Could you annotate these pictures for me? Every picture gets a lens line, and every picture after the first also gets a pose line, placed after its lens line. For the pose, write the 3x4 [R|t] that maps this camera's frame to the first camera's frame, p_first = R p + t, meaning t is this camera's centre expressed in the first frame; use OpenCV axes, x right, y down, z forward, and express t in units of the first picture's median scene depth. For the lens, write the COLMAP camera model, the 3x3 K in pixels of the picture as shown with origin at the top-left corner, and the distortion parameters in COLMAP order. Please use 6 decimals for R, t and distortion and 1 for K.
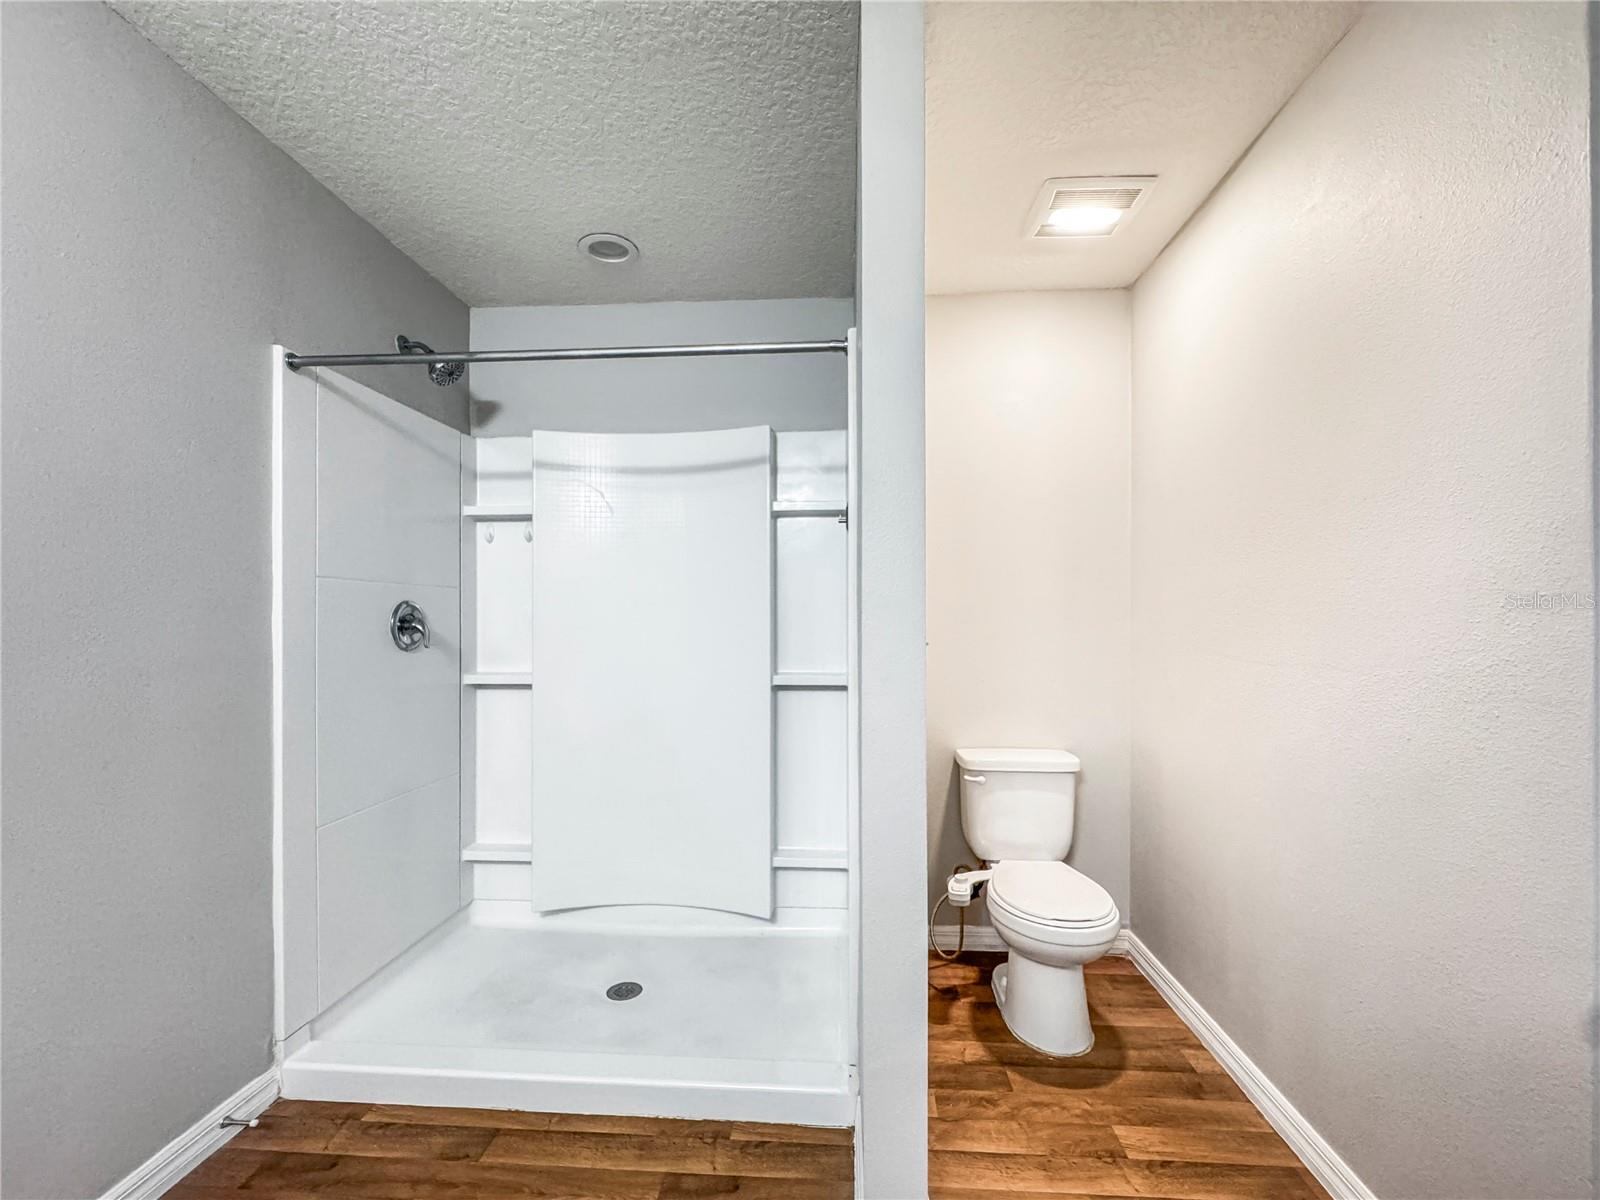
lens RADIAL K [[657.2, 0, 822.1], [0, 657.2, 623.6], [0, 0, 1]] dist [0.012959, -0.000255]
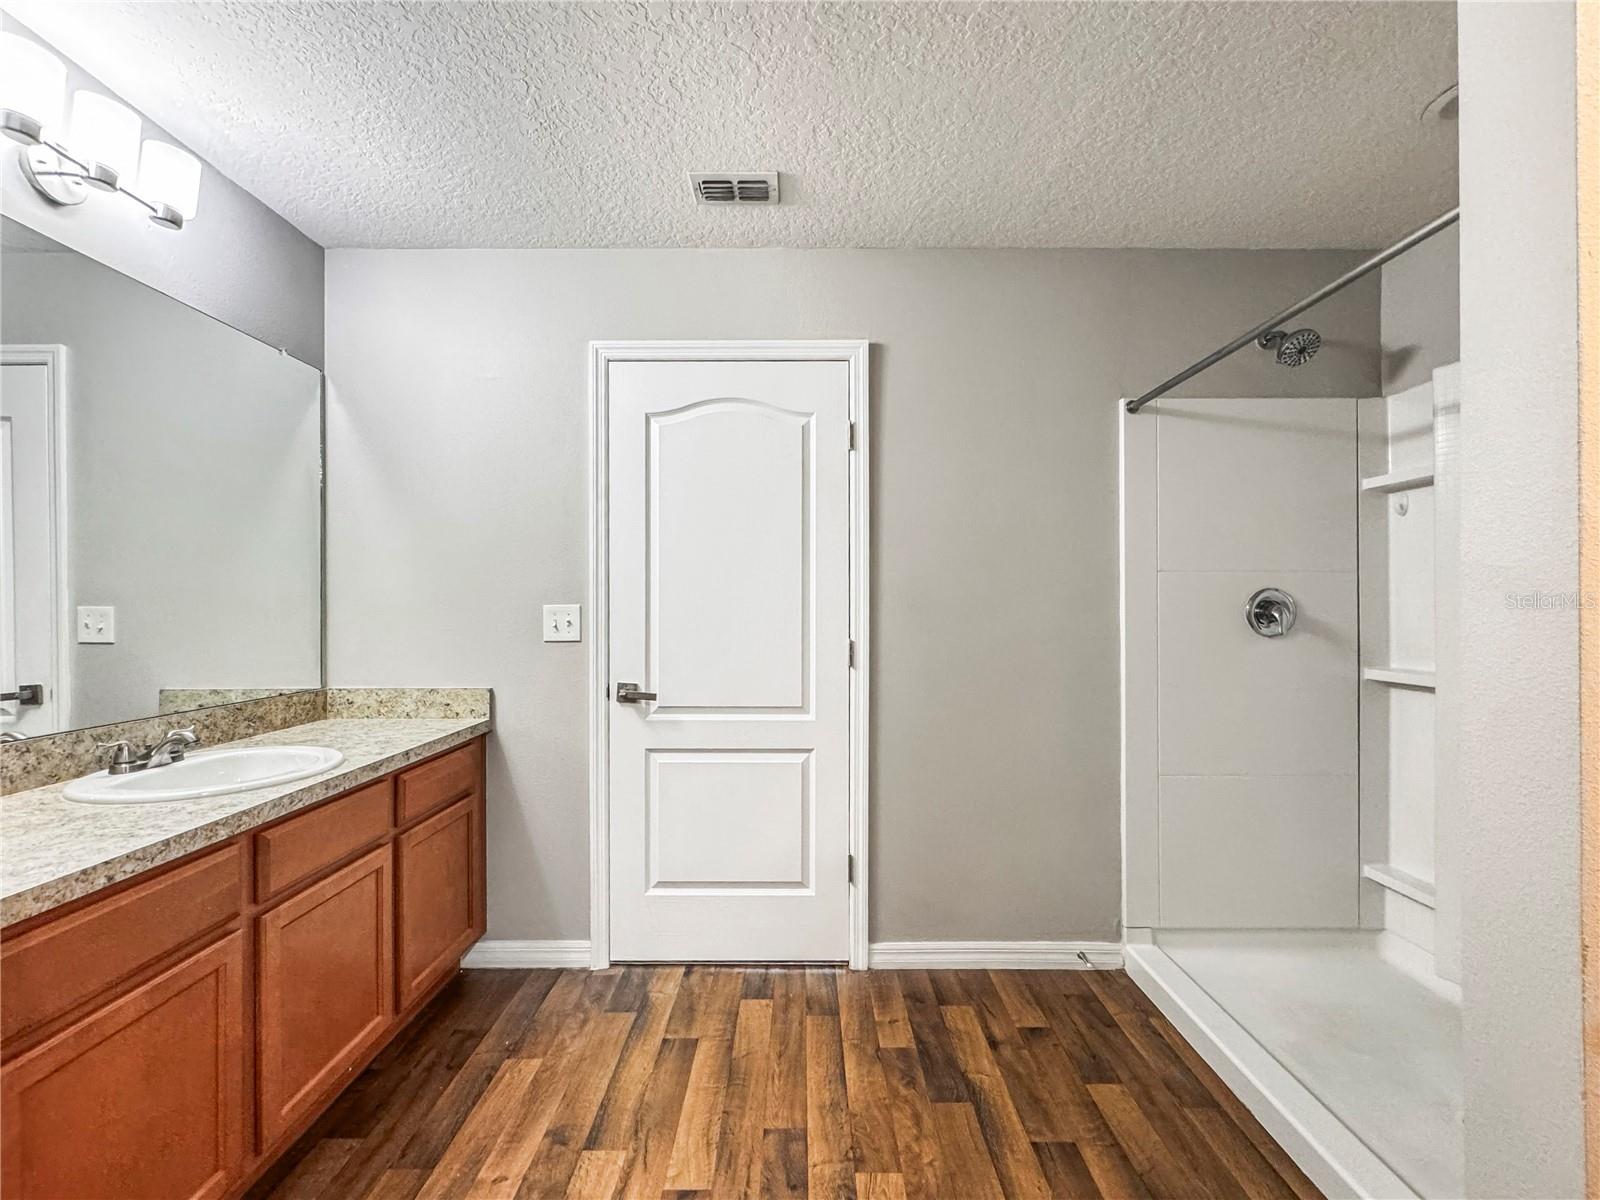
lens RADIAL K [[668.6, 0, 798.2], [0, 668.6, 615.2], [0, 0, 1]] dist [-0.022947, -0.000205]
pose [[0.045233, 0.004979, -0.998964, 0.366967], [-0.004596, 0.999978, 0.004776, 0.005891], [0.998966, 0.004375, 0.045255, 0.234401]]
